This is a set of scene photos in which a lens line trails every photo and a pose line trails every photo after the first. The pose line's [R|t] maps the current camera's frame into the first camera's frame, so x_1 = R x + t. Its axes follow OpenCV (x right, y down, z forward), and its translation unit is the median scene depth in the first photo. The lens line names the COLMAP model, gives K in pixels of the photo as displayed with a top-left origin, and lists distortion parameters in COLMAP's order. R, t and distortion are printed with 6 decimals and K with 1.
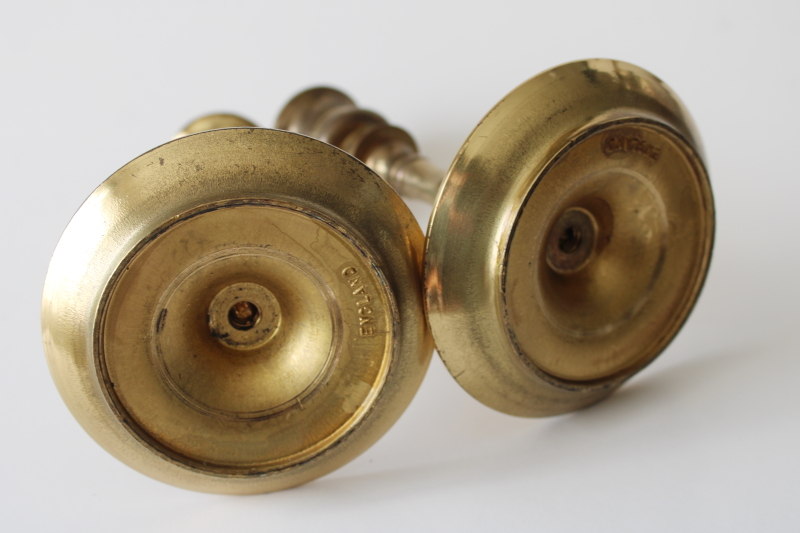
lens RADIAL K [[1260.4, 0, 399.9], [0, 1260.4, 266.7], [0, 0, 1]] dist [-0.023414, 0.000000]
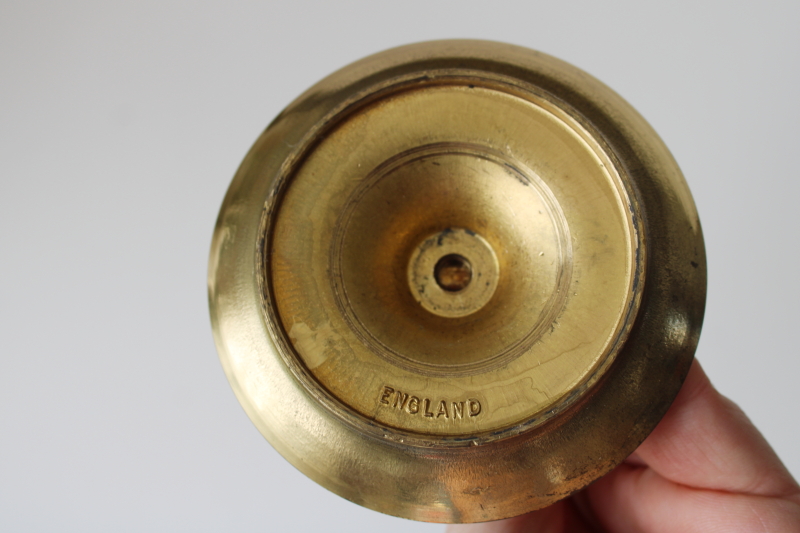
lens RADIAL K [[1260.4, 0, 400.1], [0, 1260.4, 266.8], [0, 0, 1]] dist [-0.023414, 0.000000]
pose [[-0.420595, 0.848214, -0.321921, 0.146950], [-0.867406, -0.479956, -0.131334, 0.178208], [-0.265908, 0.223998, 0.937613, 0.264147]]
